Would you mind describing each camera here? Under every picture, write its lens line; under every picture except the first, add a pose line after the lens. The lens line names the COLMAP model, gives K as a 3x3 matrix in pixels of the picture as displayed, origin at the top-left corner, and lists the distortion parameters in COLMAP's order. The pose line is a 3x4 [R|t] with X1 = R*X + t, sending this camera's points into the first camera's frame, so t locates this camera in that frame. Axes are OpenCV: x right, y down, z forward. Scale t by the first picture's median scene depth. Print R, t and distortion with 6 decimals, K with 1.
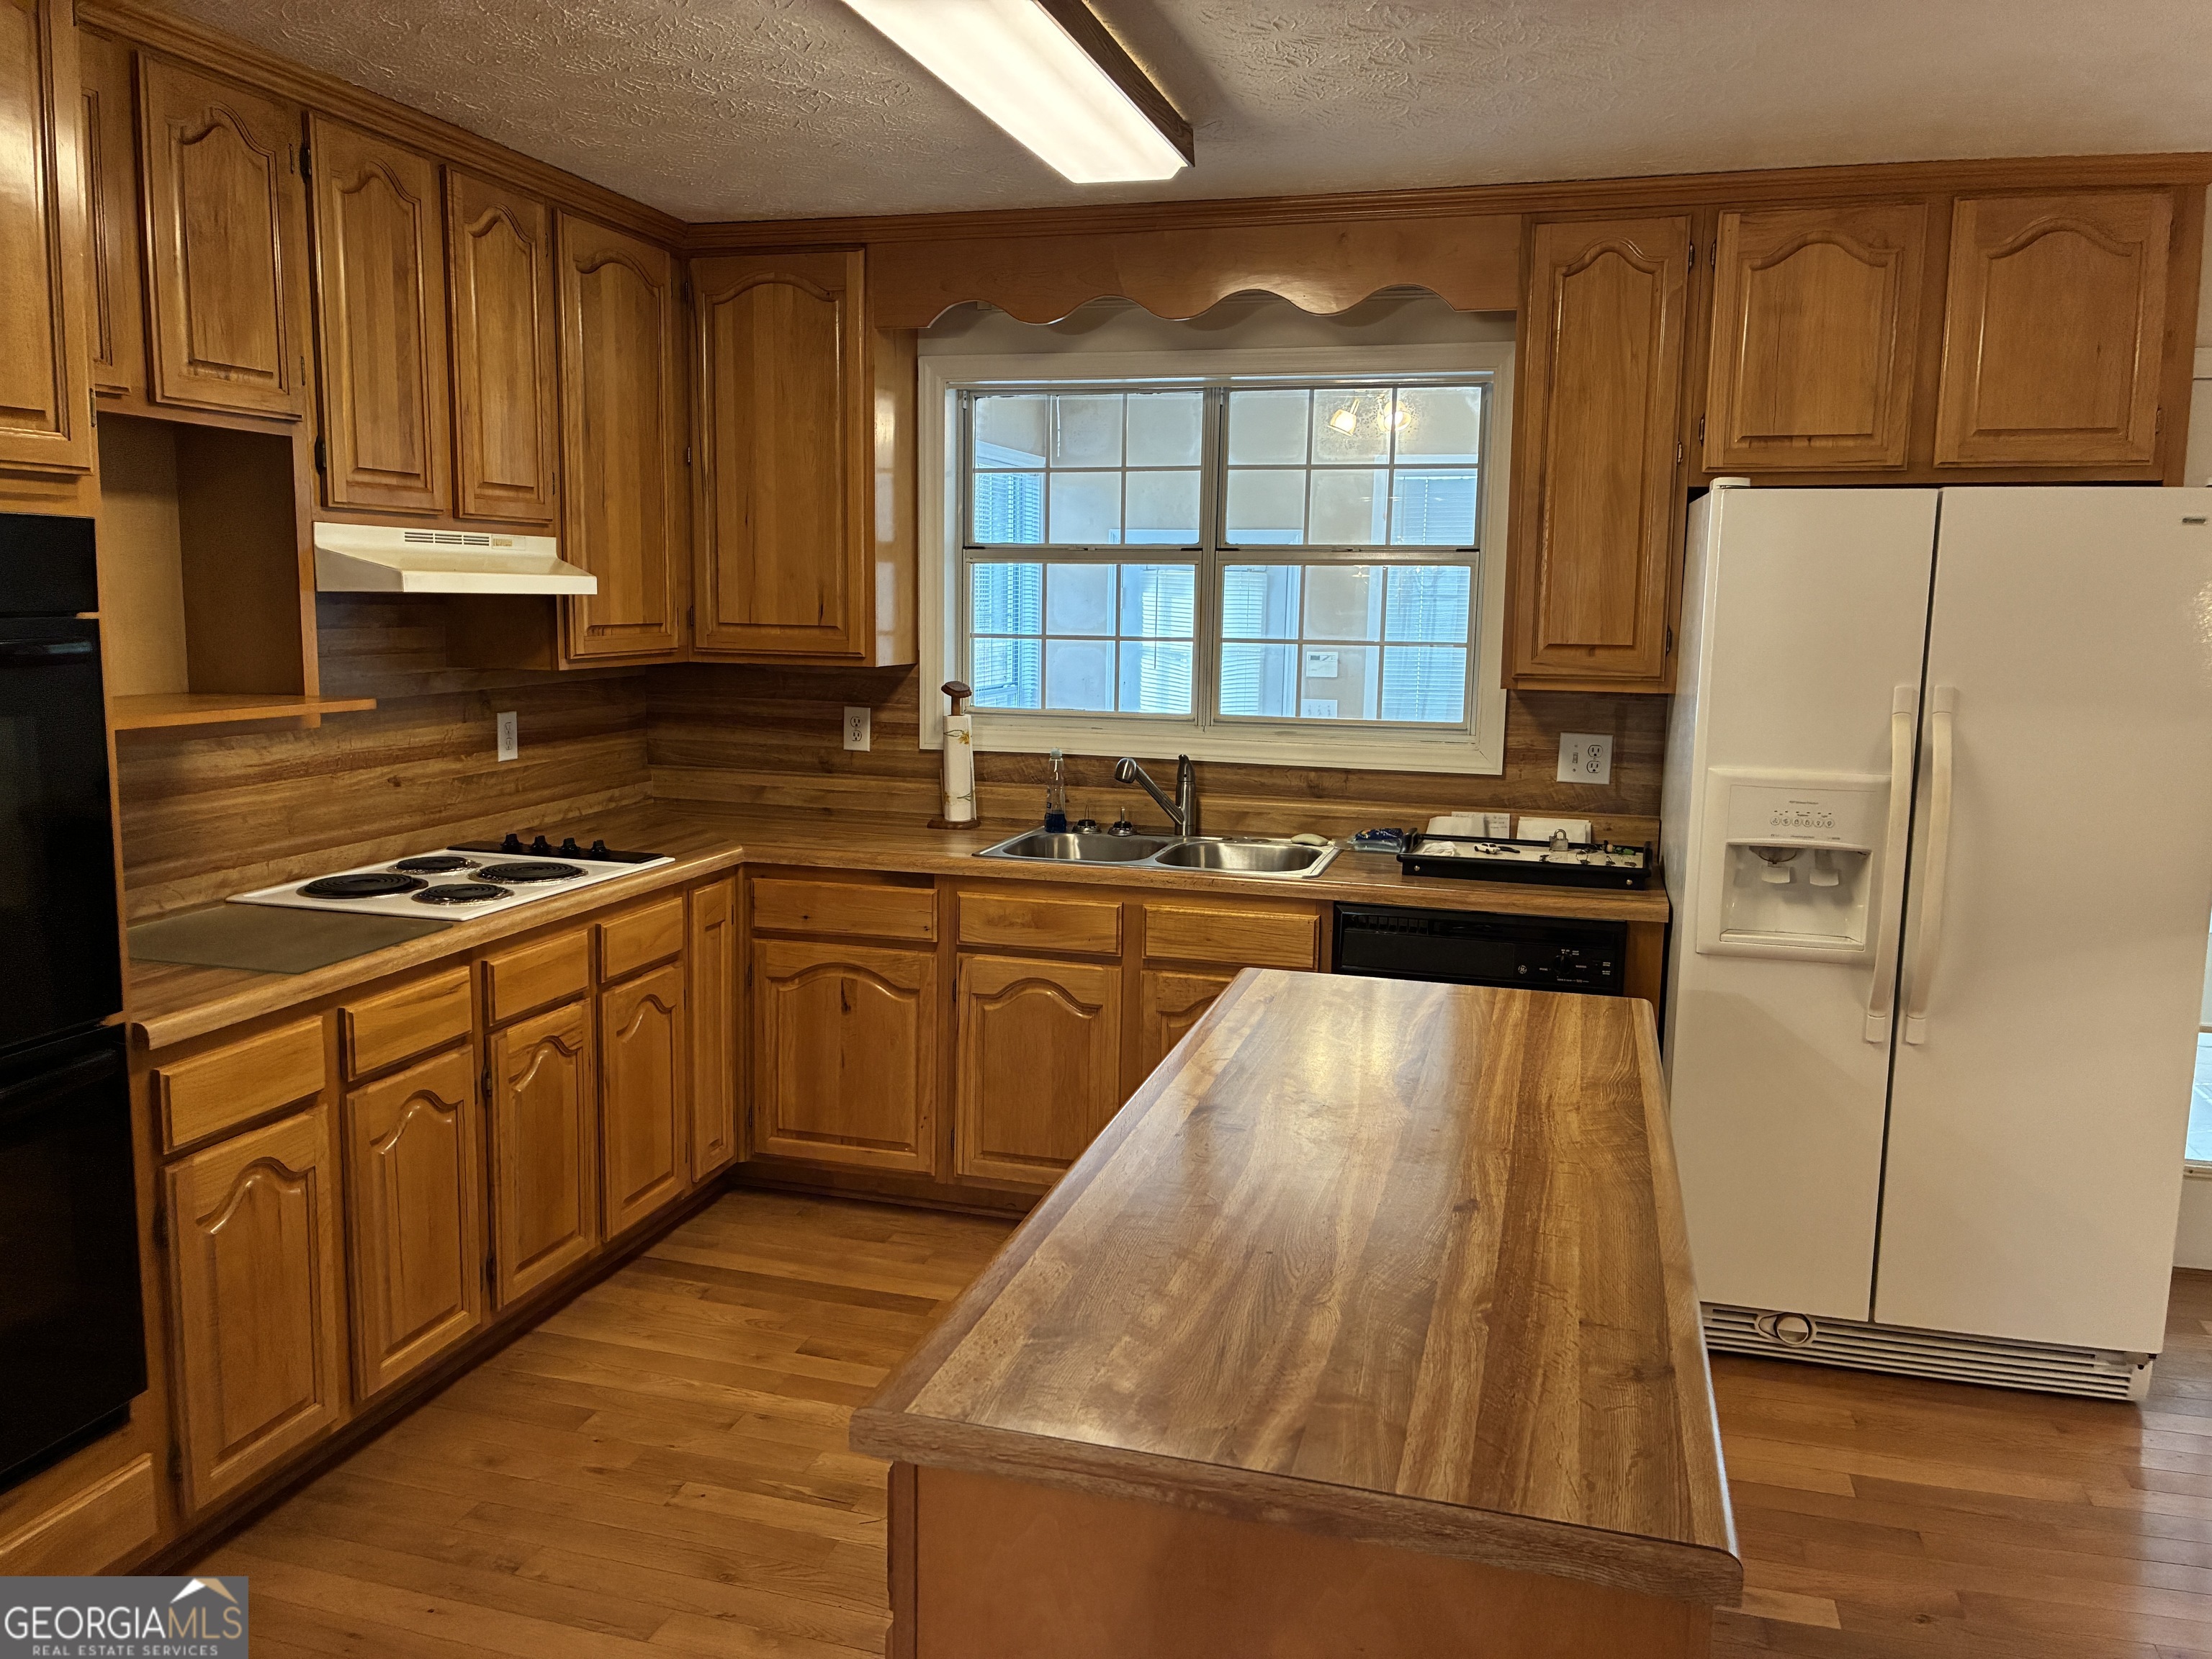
lens RADIAL K [[1689.6, 0, 1114.5], [0, 1689.6, 821.6], [0, 0, 1]] dist [0.018644, -0.008844]
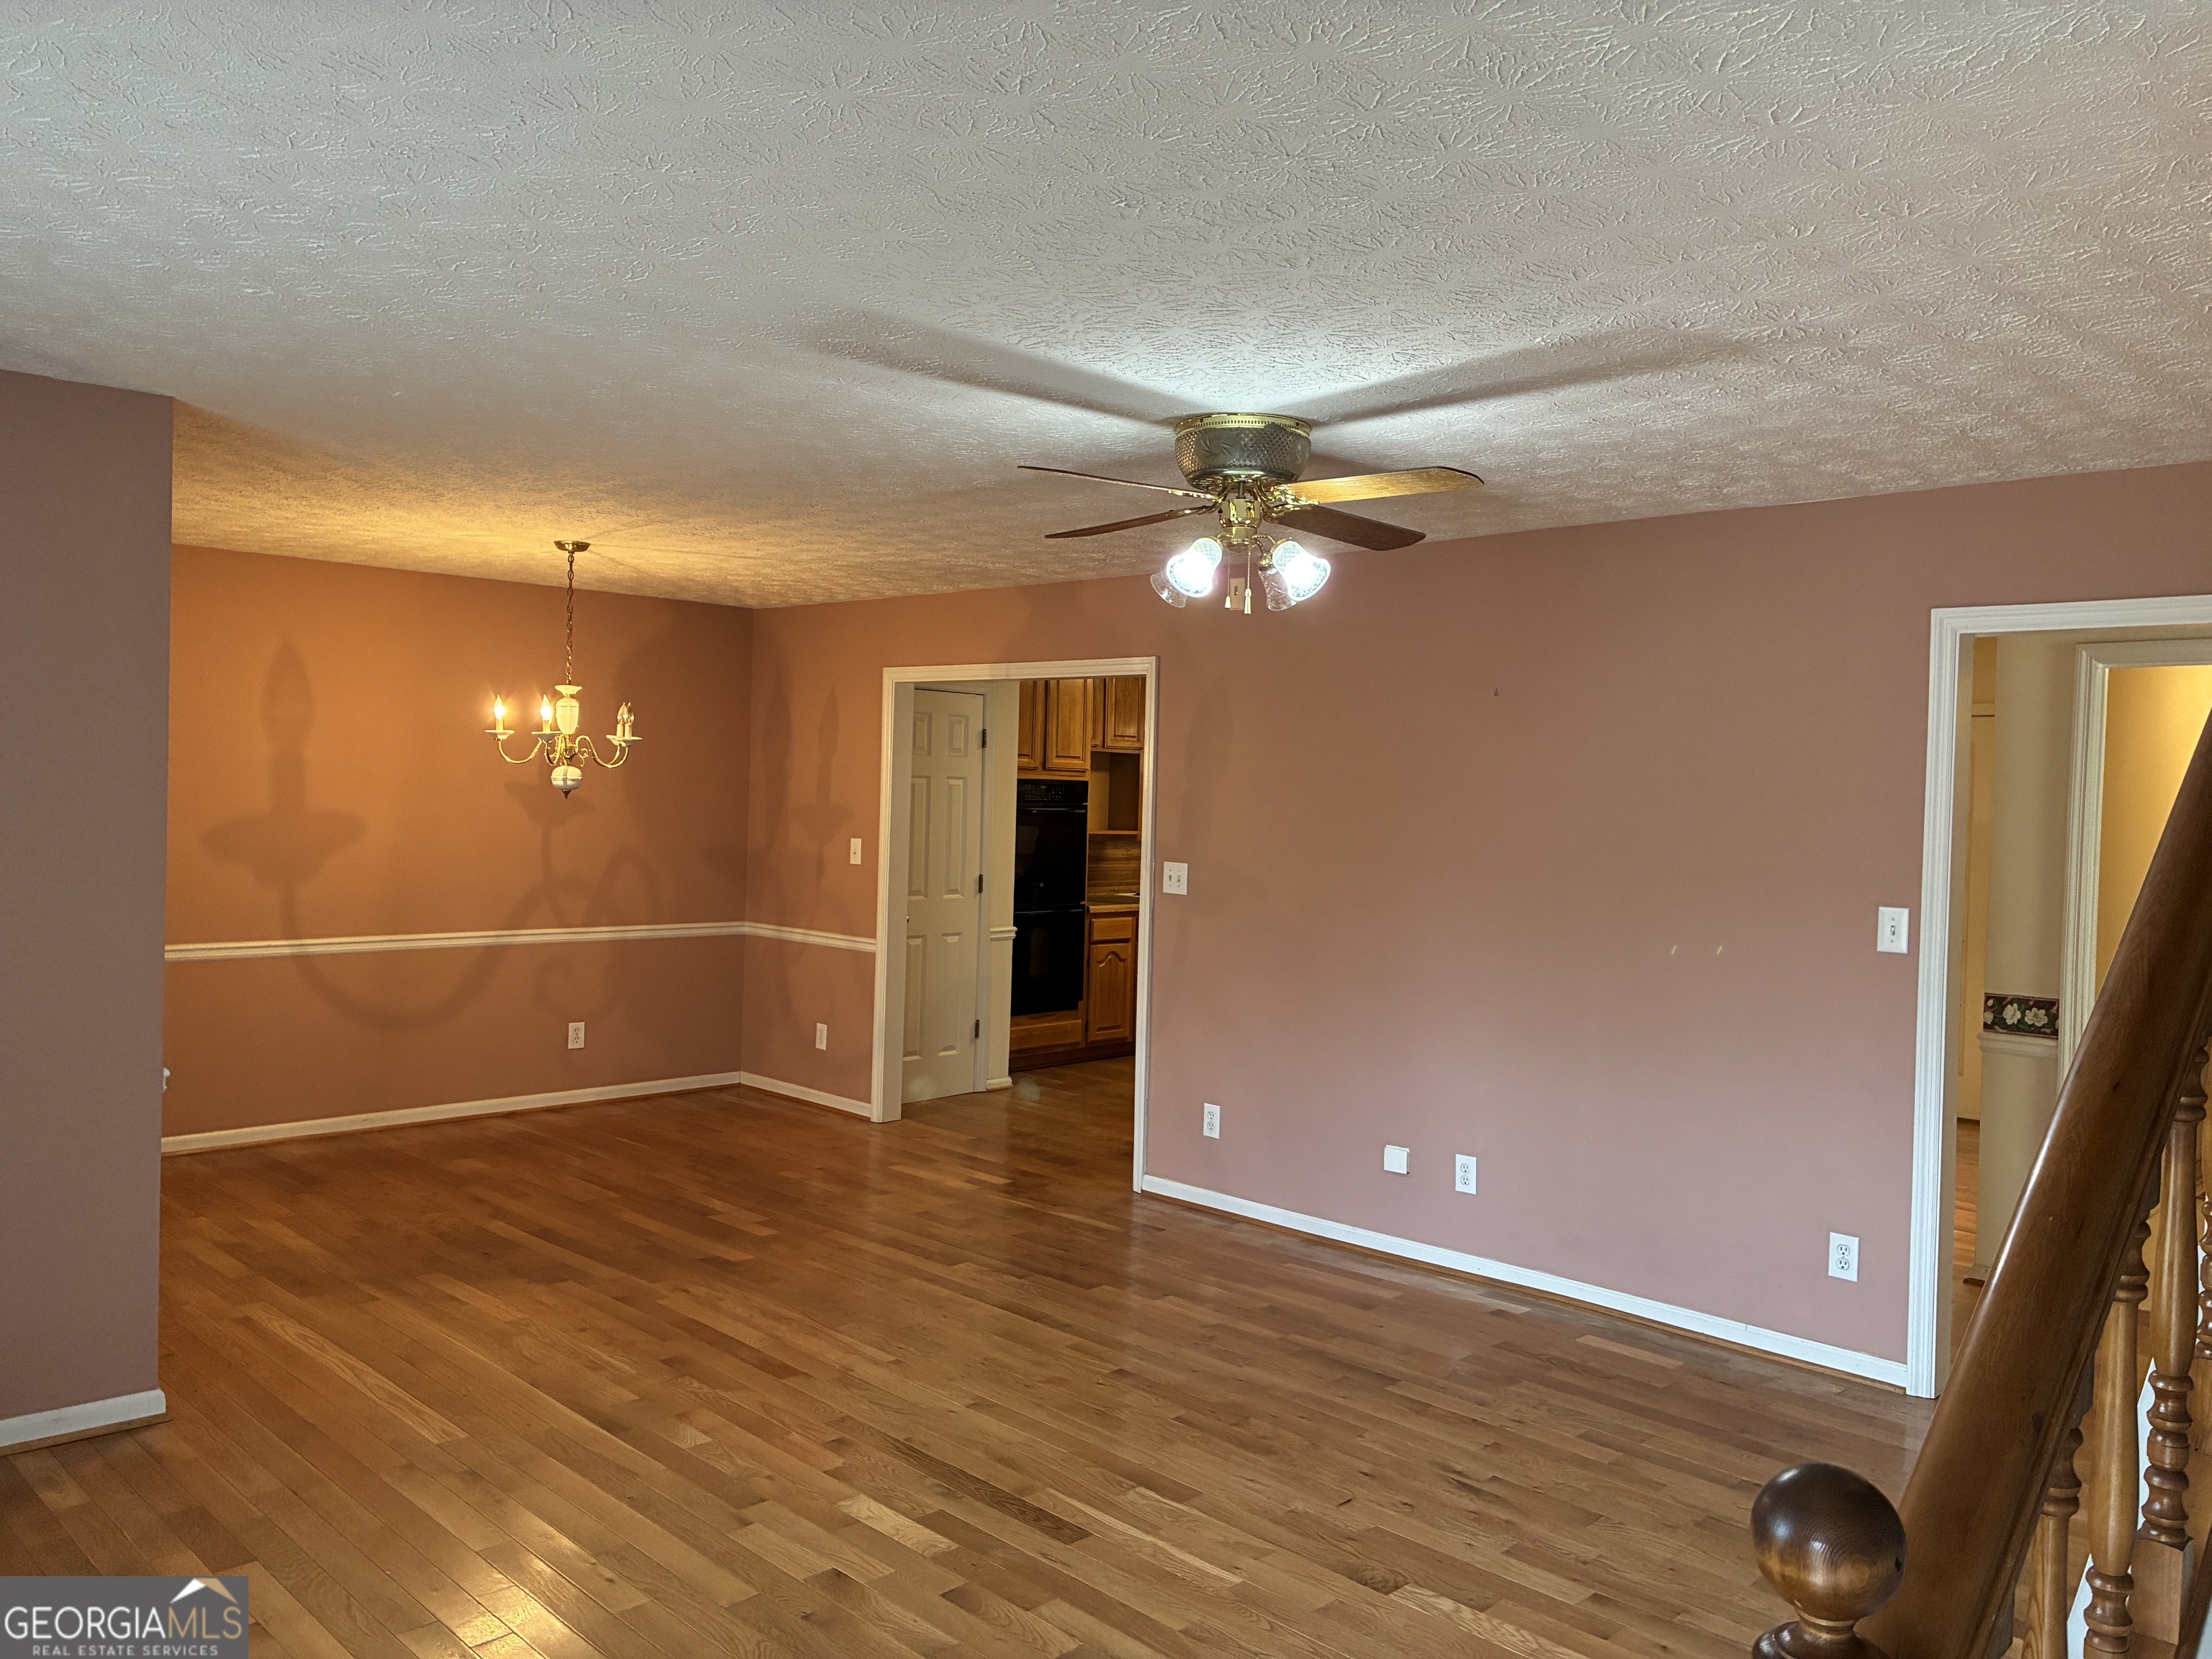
lens RADIAL K [[1689.6, 0, 1114.5], [0, 1689.6, 821.6], [0, 0, 1]] dist [0.018644, -0.008844]
pose [[0.869894, 0.014327, -0.493030, 1.338498], [-0.077511, 0.991129, -0.107956, 0.326558], [0.487110, 0.132126, 0.863288, -2.260229]]
